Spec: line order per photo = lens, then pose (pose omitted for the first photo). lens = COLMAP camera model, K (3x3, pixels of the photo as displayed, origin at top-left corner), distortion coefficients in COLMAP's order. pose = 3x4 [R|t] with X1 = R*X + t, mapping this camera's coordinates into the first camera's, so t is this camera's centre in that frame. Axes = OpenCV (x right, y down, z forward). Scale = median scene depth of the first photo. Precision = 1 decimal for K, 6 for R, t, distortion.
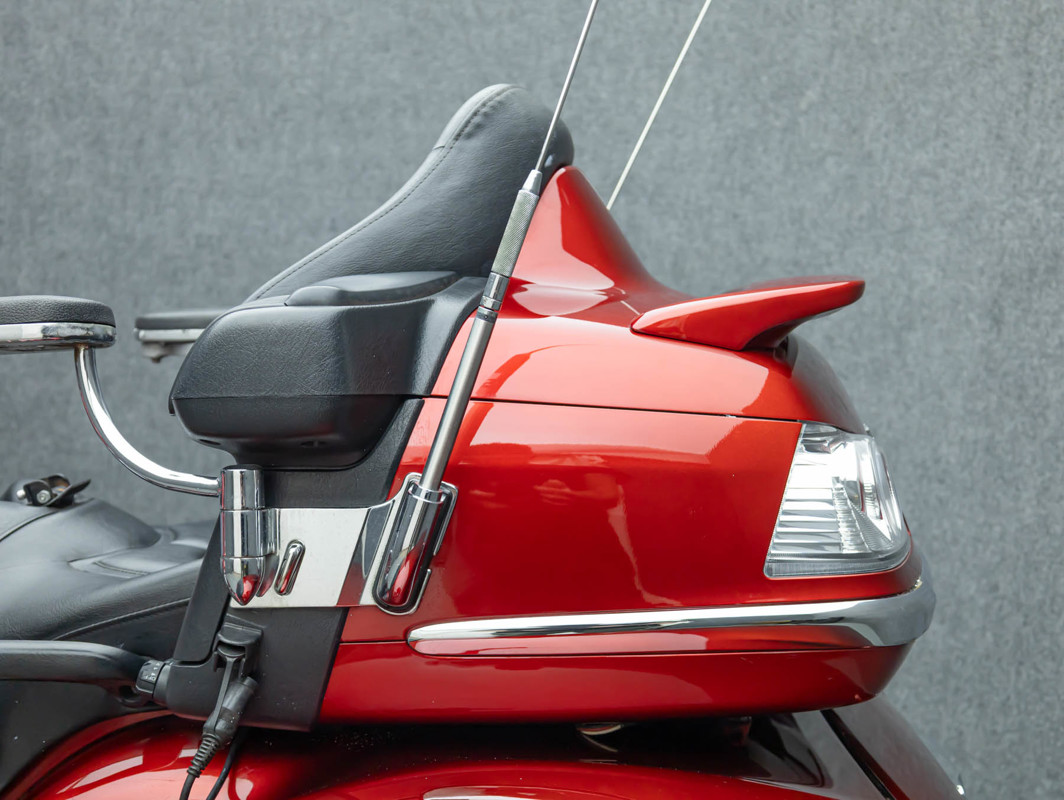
lens RADIAL K [[1418.2, 0, 475.4], [0, 1418.2, 412.9], [0, 0, 1]] dist [0.031784, 0.000000]
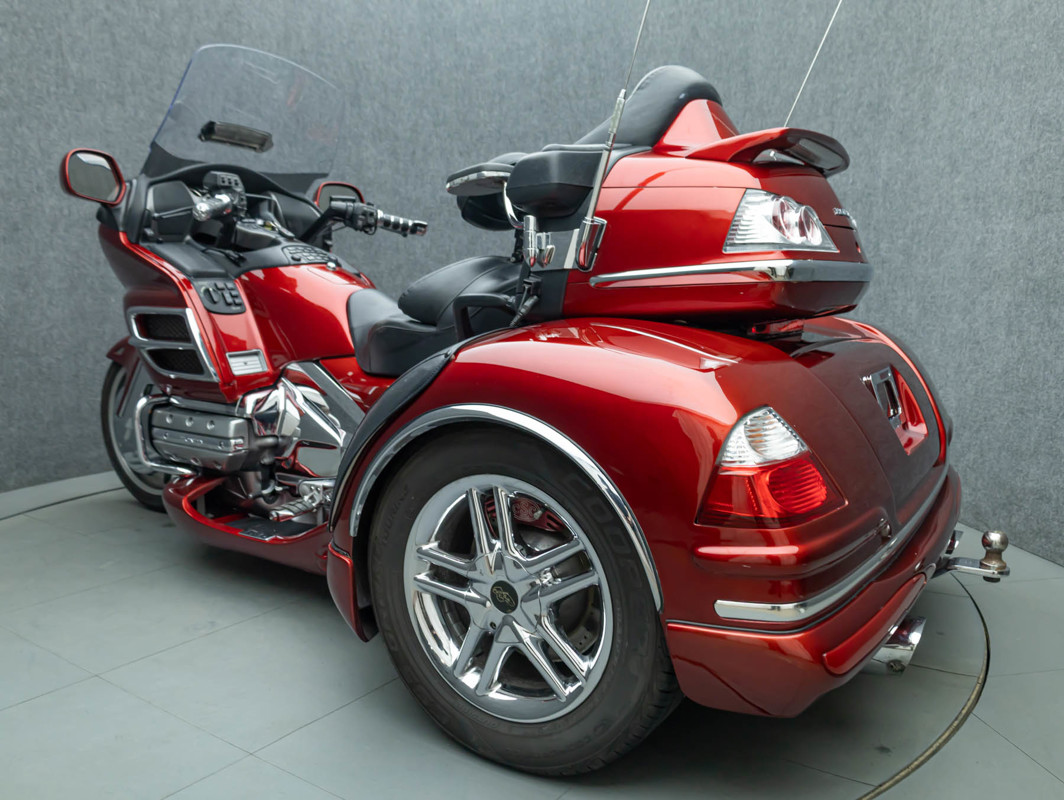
lens RADIAL K [[887.5, 0, 524.9], [0, 887.5, 385.0], [0, 0, 1]] dist [-0.010098, 0.033790]
pose [[0.989227, -0.034463, 0.142278, -0.273346], [0.027348, 0.998290, 0.051666, 0.091333], [-0.143815, -0.047219, 0.988477, -0.348747]]
